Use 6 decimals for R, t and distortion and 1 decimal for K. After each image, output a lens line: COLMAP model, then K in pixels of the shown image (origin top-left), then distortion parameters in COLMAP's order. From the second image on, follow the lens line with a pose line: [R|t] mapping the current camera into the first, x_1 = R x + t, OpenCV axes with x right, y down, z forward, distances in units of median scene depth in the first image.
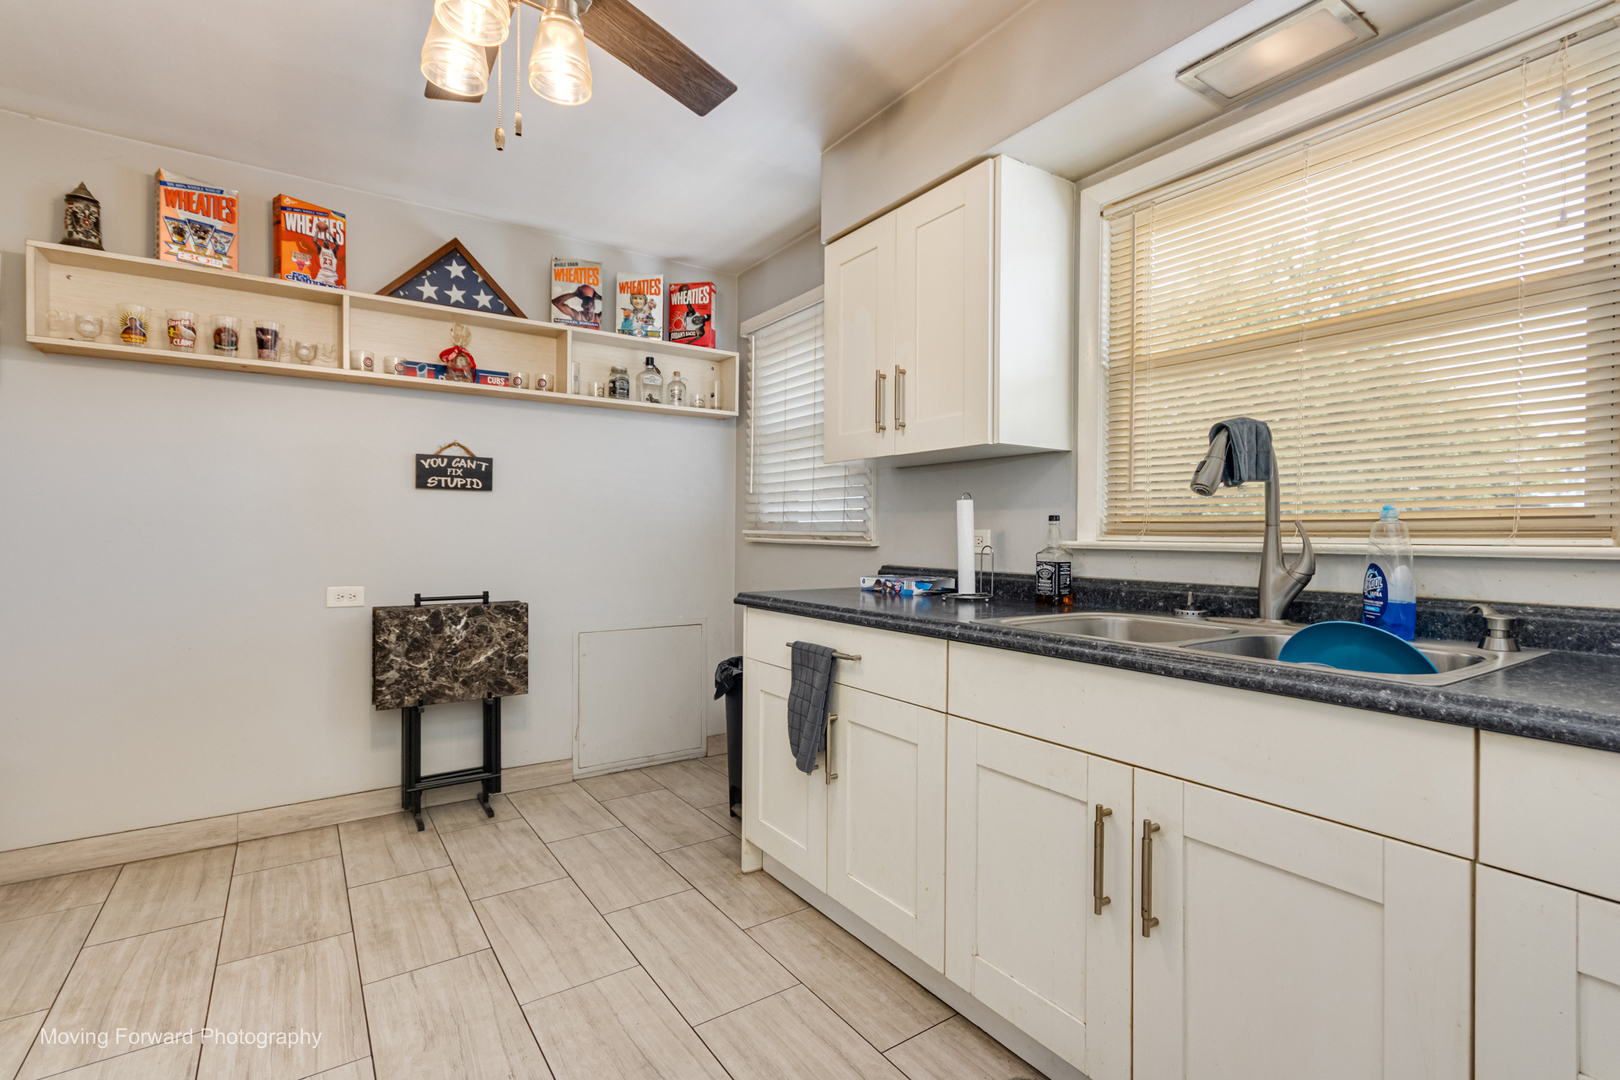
lens RADIAL K [[761.7, 0, 804.9], [0, 761.7, 531.3], [0, 0, 1]] dist [0.000056, 0.000043]
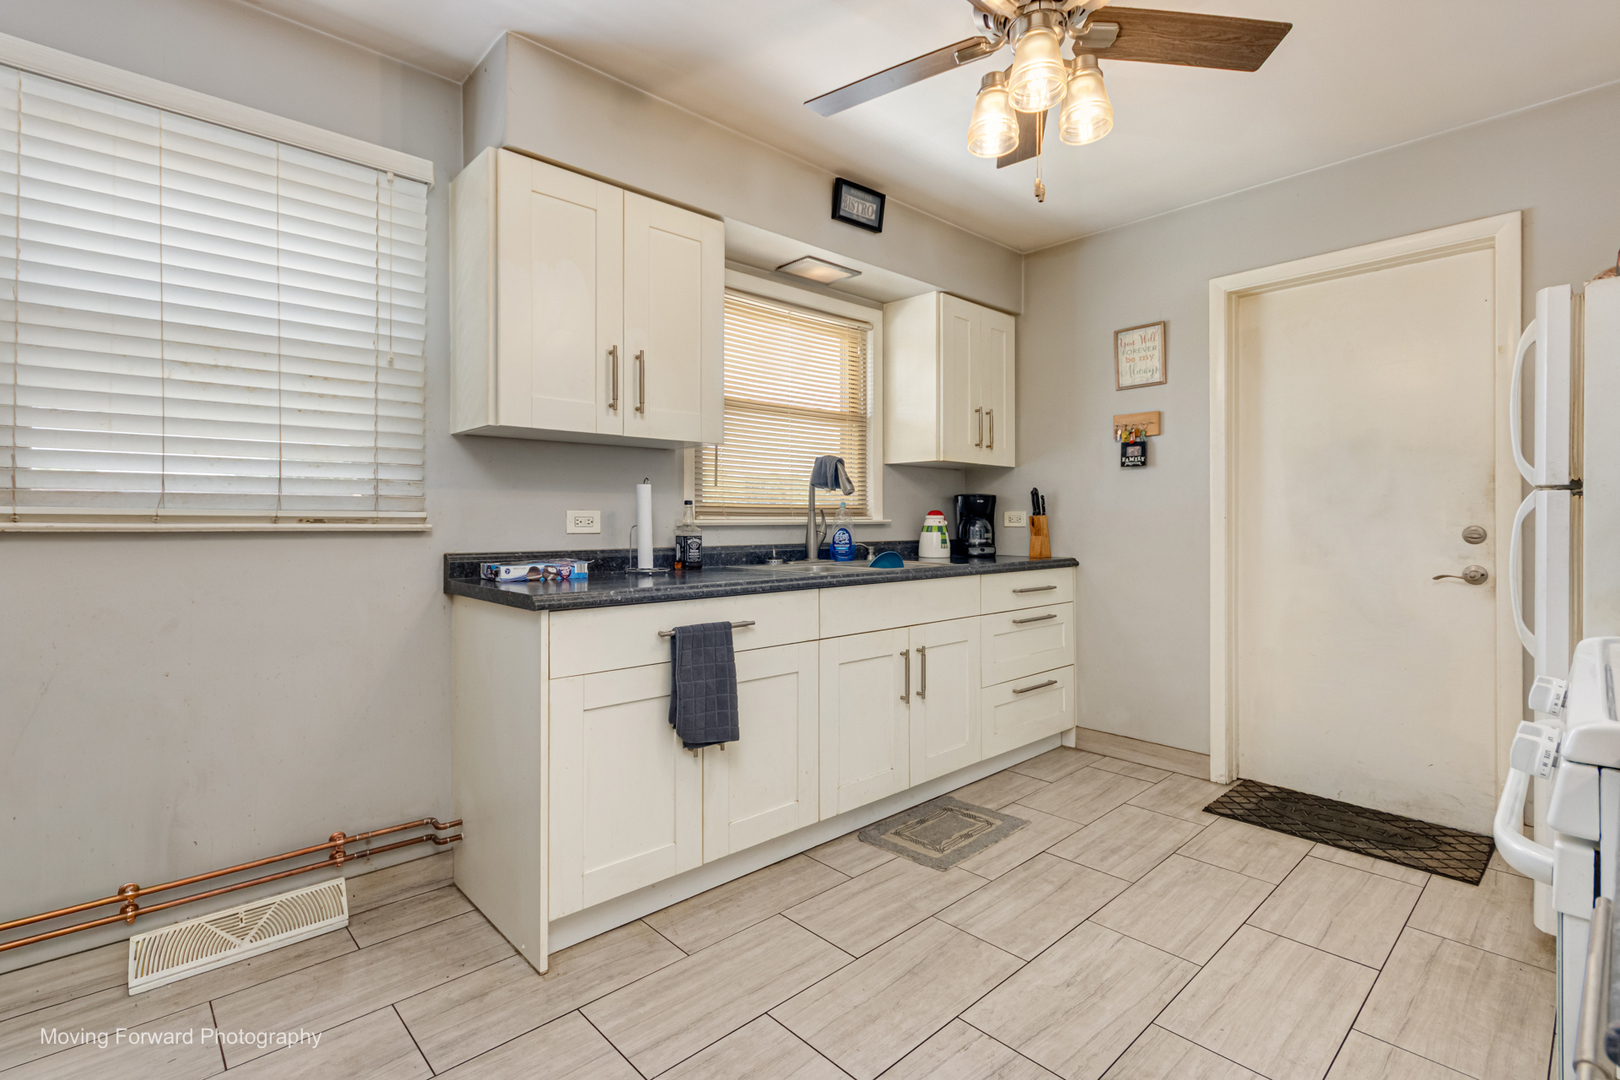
lens RADIAL K [[761.7, 0, 804.9], [0, 761.7, 531.3], [0, 0, 1]] dist [0.000056, 0.000043]
pose [[-0.166946, -0.019093, 0.985781, -1.021639], [-0.003750, 0.999818, 0.018730, 0.006868], [-0.985959, -0.000570, -0.166987, 1.058788]]
